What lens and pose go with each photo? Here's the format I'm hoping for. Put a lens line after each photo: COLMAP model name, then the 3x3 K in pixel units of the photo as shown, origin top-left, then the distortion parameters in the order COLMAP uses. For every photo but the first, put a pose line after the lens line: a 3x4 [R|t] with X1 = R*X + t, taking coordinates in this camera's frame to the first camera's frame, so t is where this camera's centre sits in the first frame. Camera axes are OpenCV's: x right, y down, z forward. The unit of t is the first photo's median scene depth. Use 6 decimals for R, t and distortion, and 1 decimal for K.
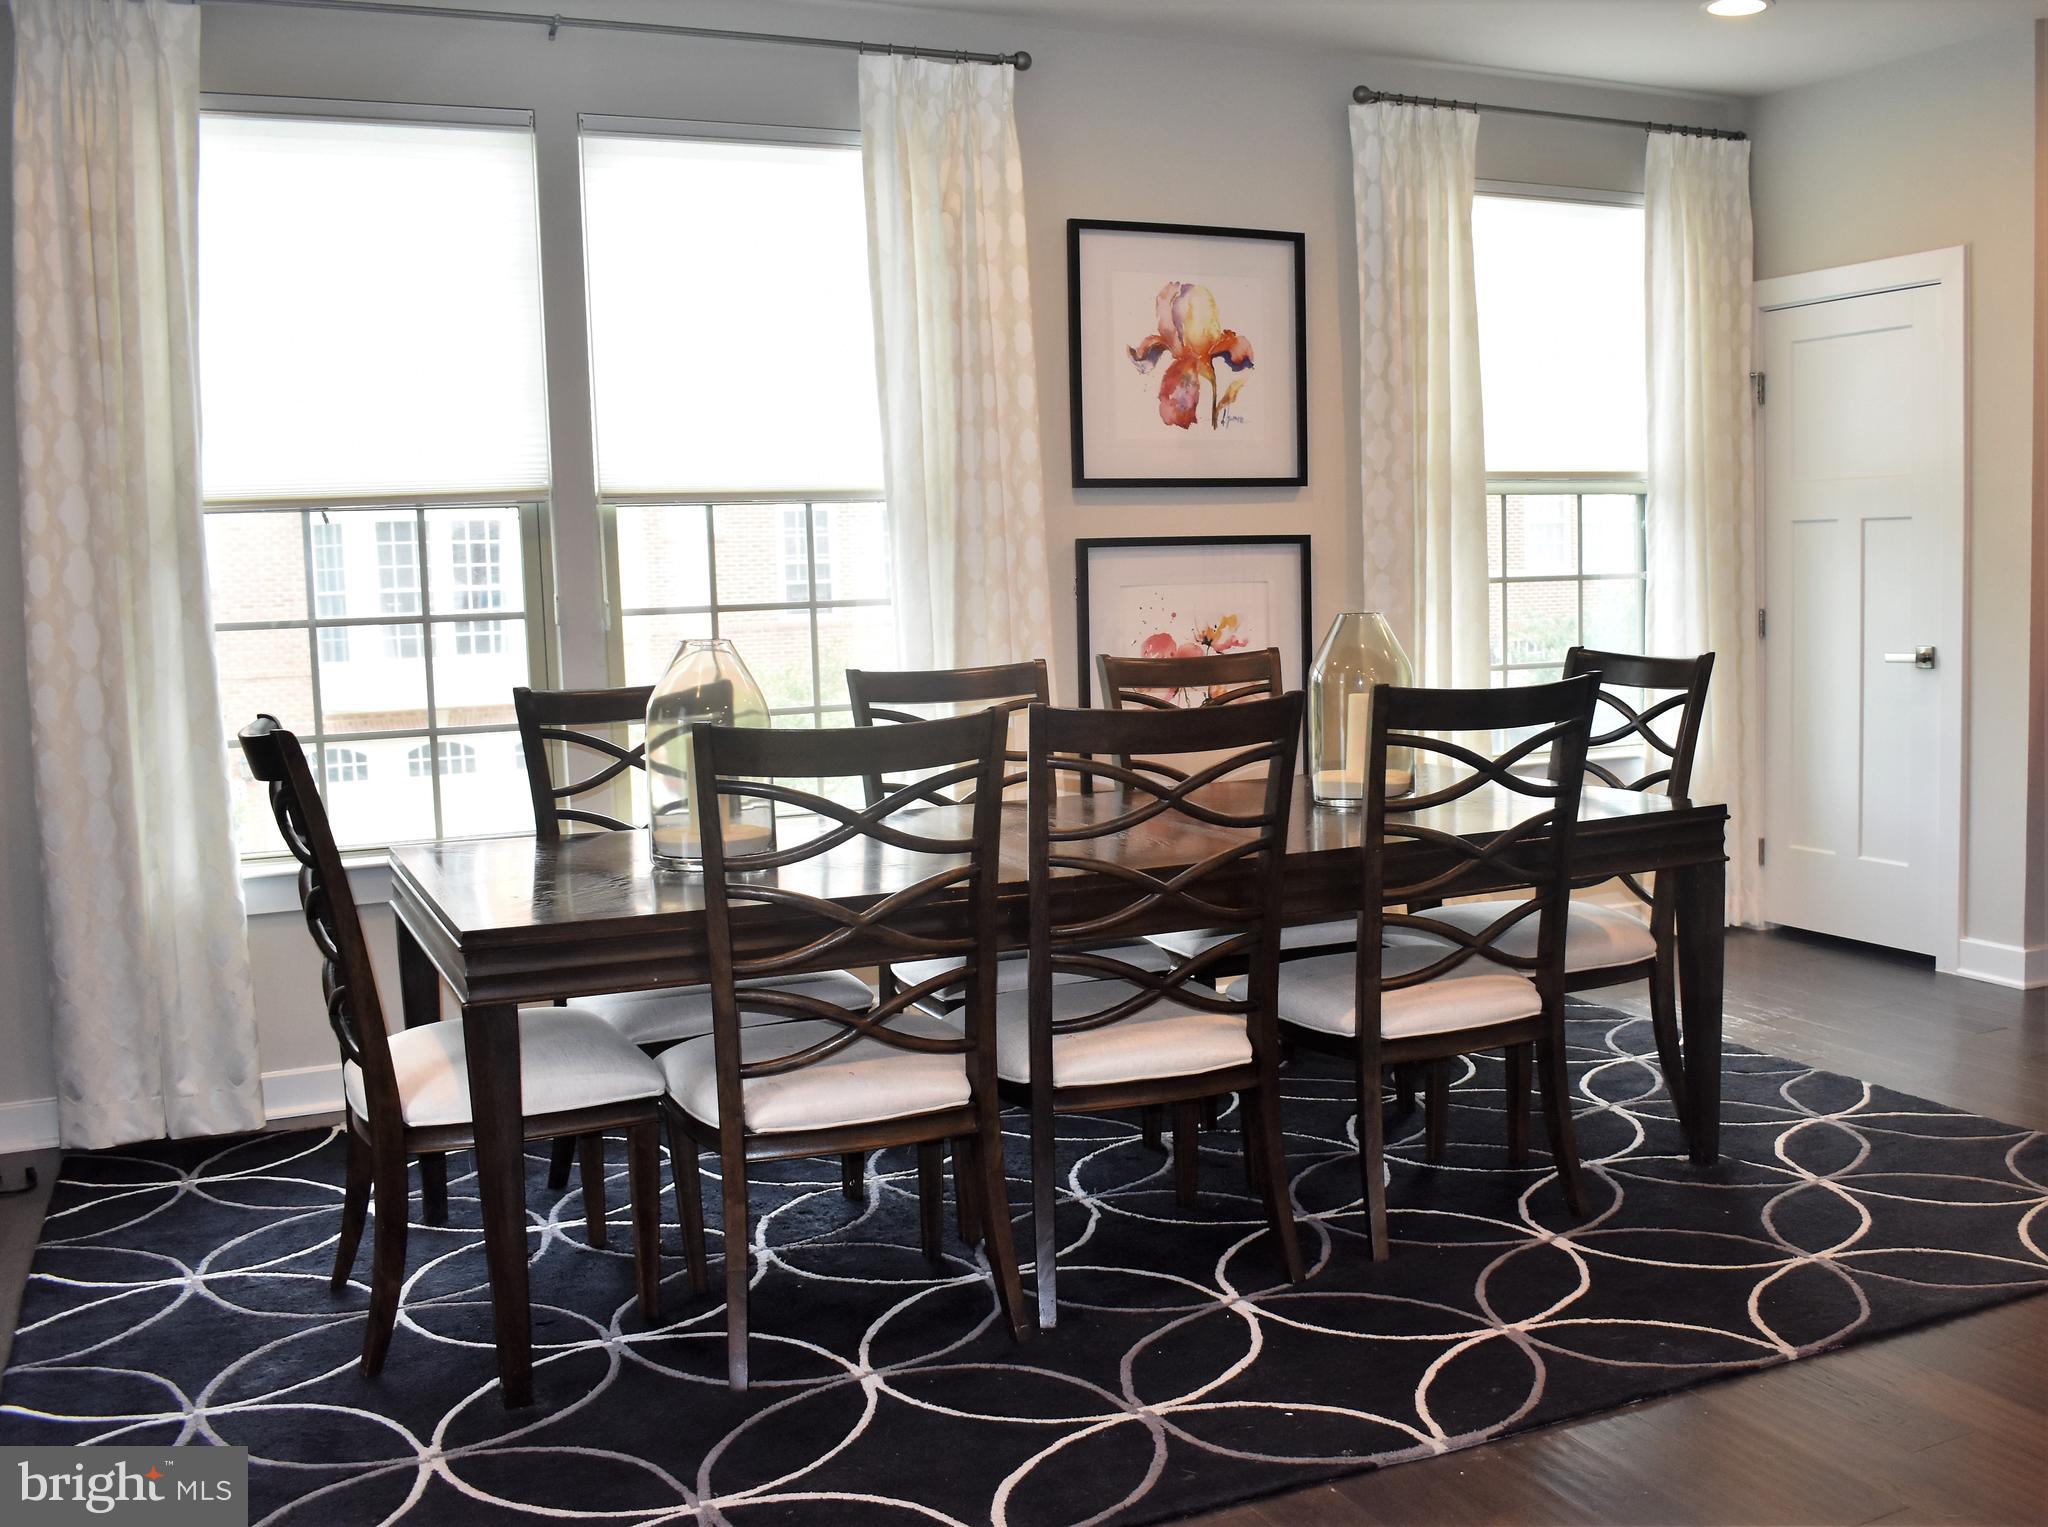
lens RADIAL K [[2005.5, 0, 1024.3], [0, 2005.5, 802.7], [0, 0, 1]] dist [-0.098093, 0.010050]
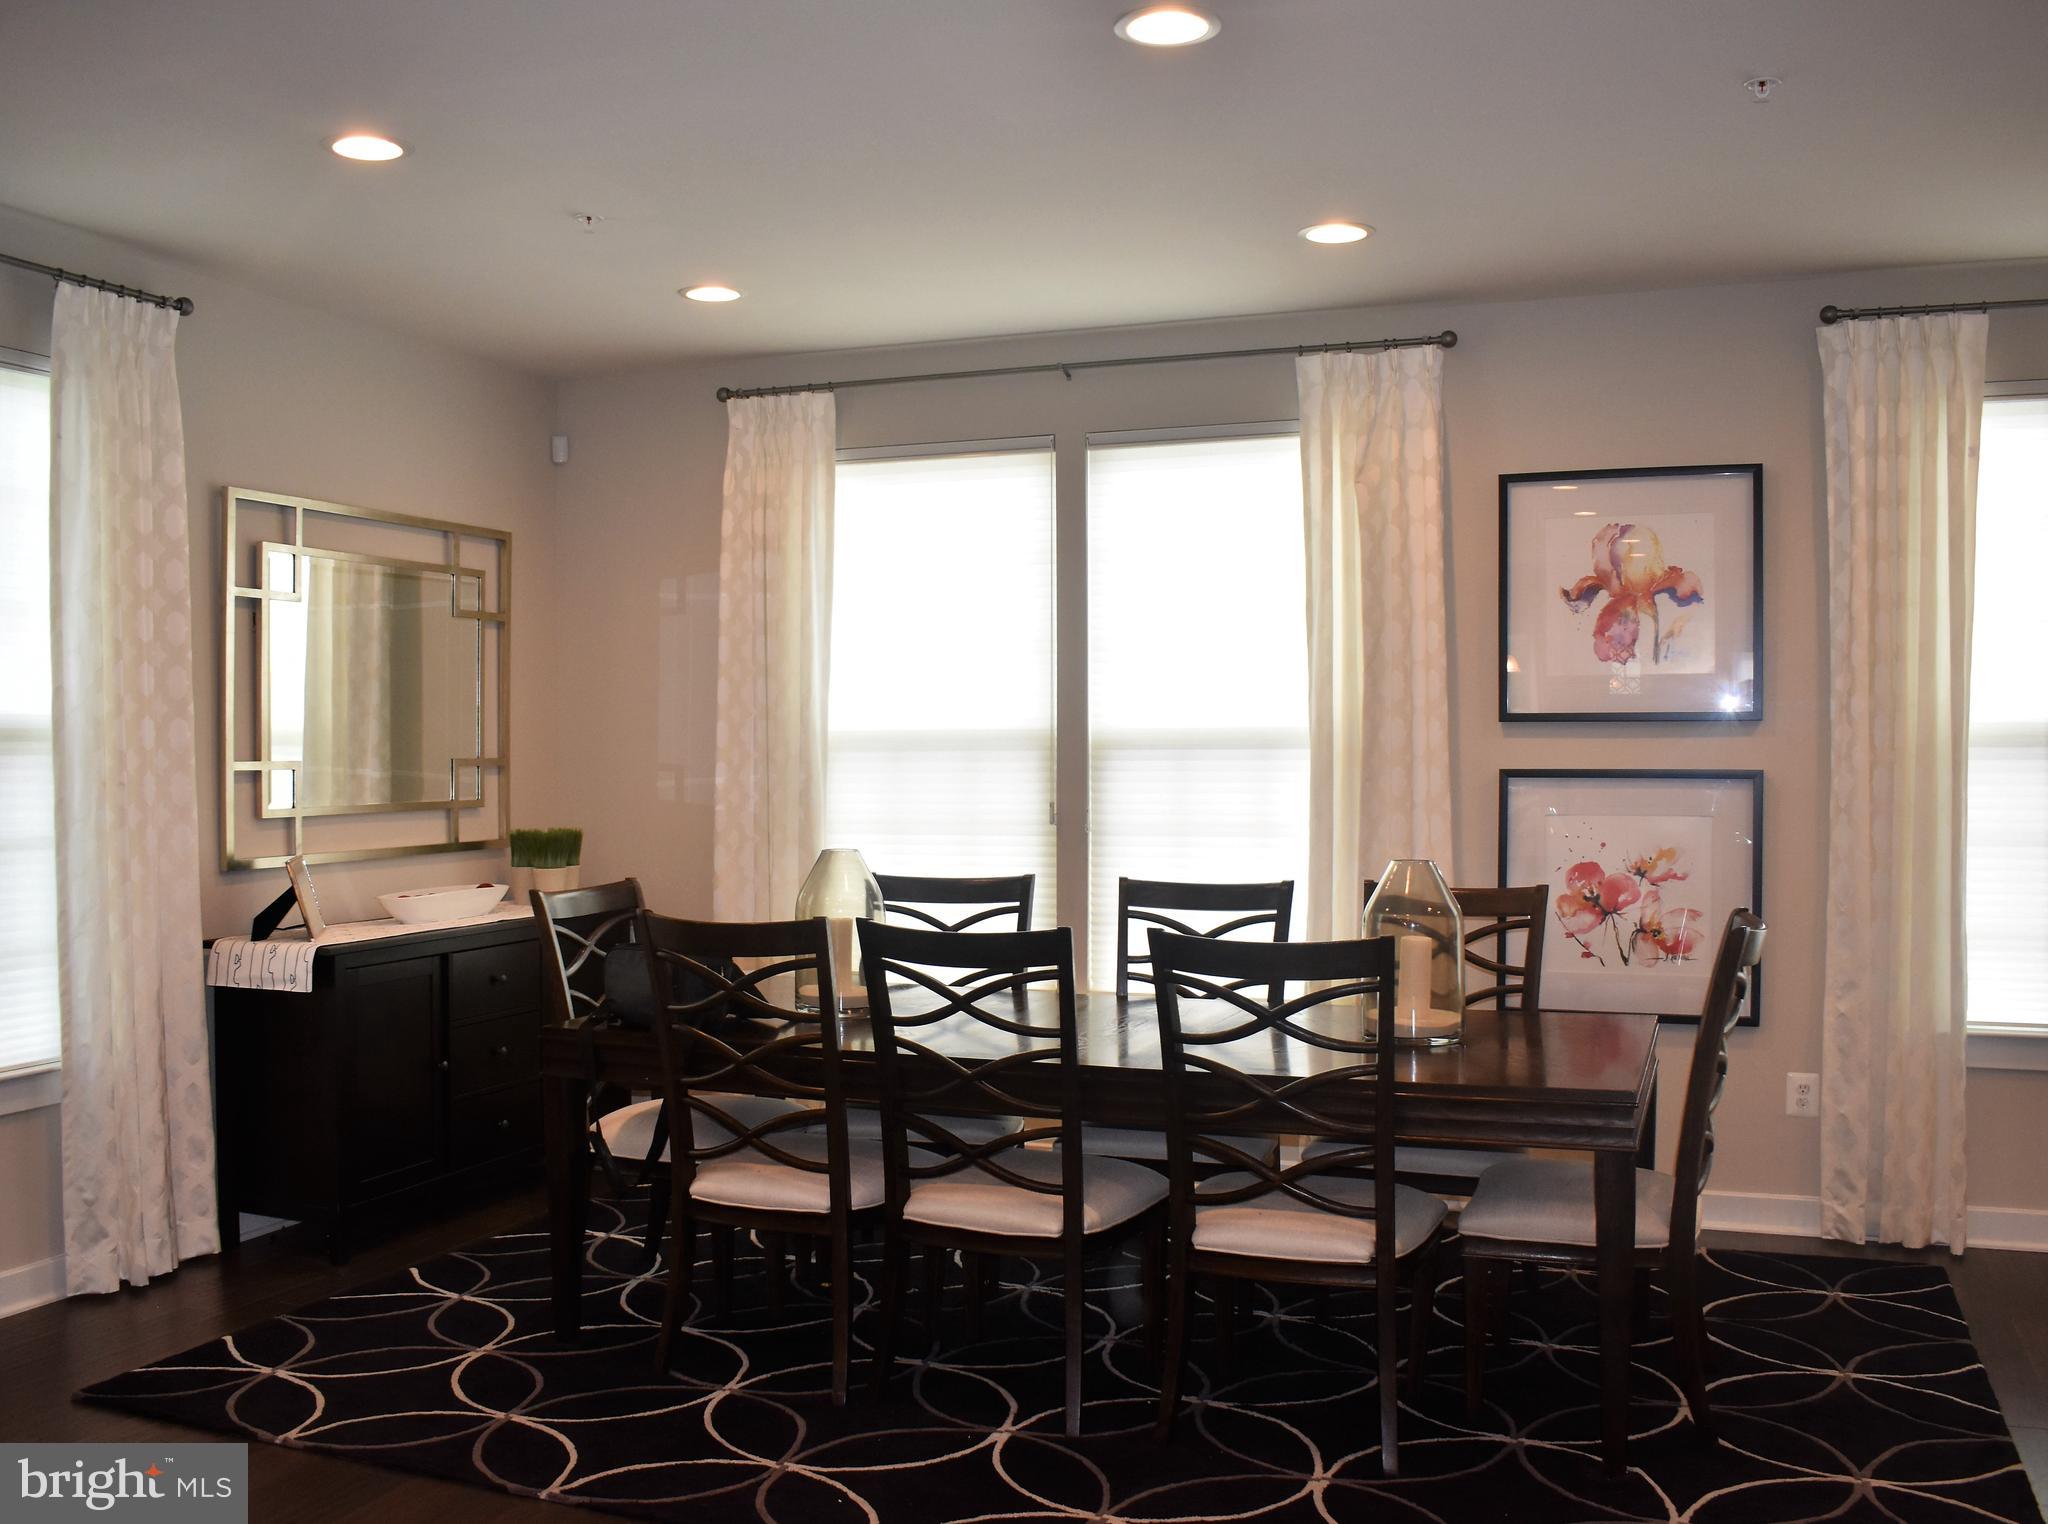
lens RADIAL K [[1849.0, 0, 1025.2], [0, 1849.0, 800.5], [0, 0, 1]] dist [-0.101763, 0.003842]
pose [[0.683604, 0.043366, -0.728564, 0.593816], [-0.099386, 0.994466, -0.034060, -0.058760], [0.723055, 0.095693, 0.684131, 0.150983]]
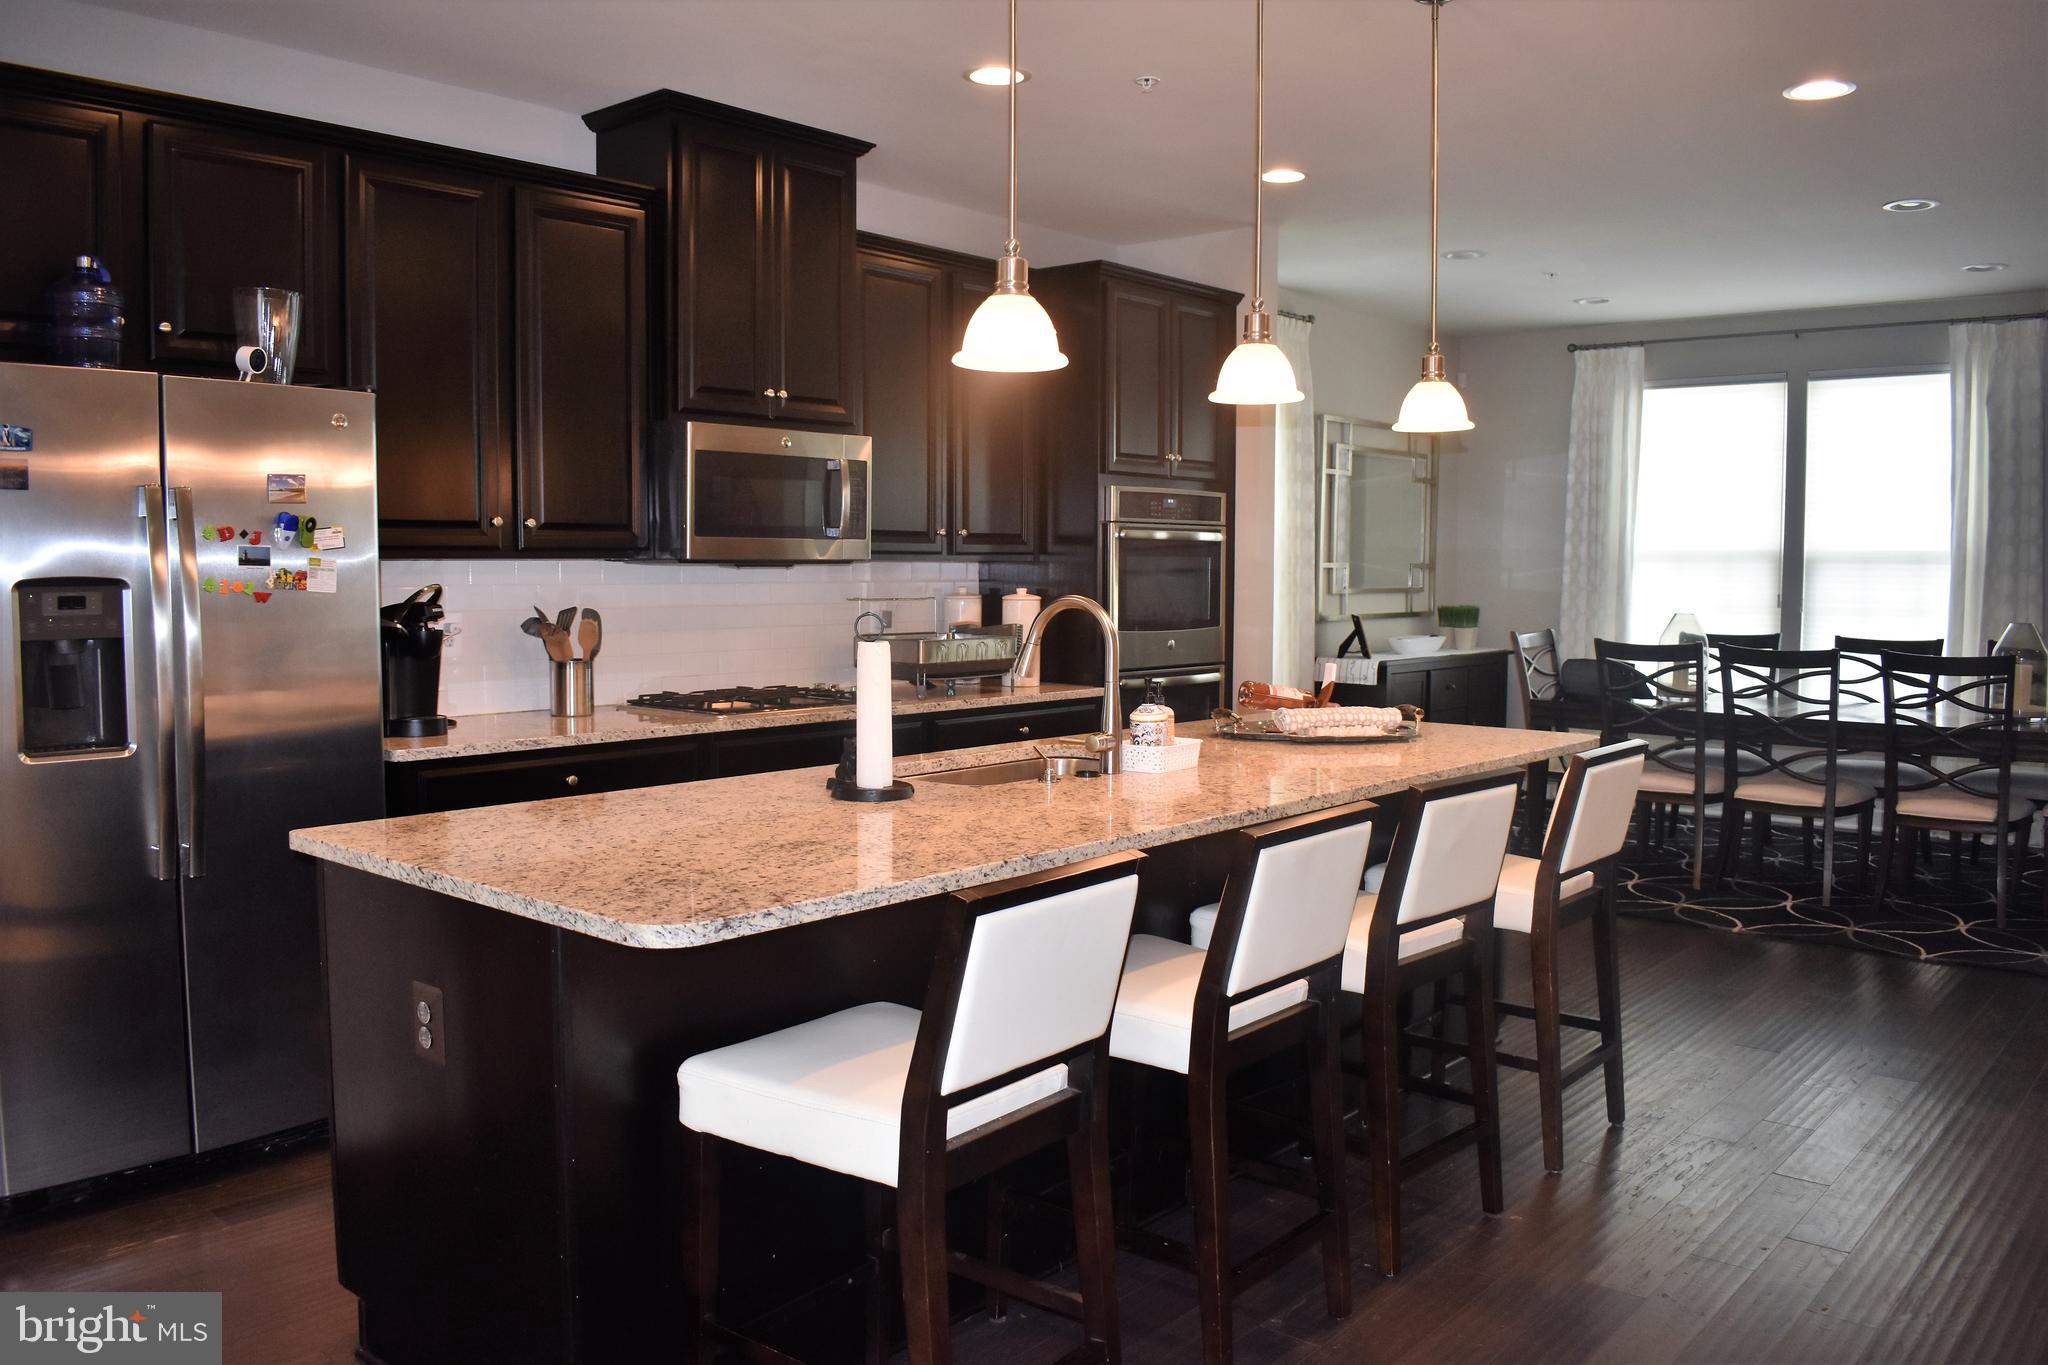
lens RADIAL K [[1582.0, 0, 1025.4], [0, 1582.0, 668.6], [0, 0, 1]] dist [-0.094174, 0.010825]
pose [[0.391858, 0.085900, -0.916007, 0.931260], [-0.121959, 0.991695, 0.040826, 0.007524], [0.911907, 0.095717, 0.399080, -0.387373]]
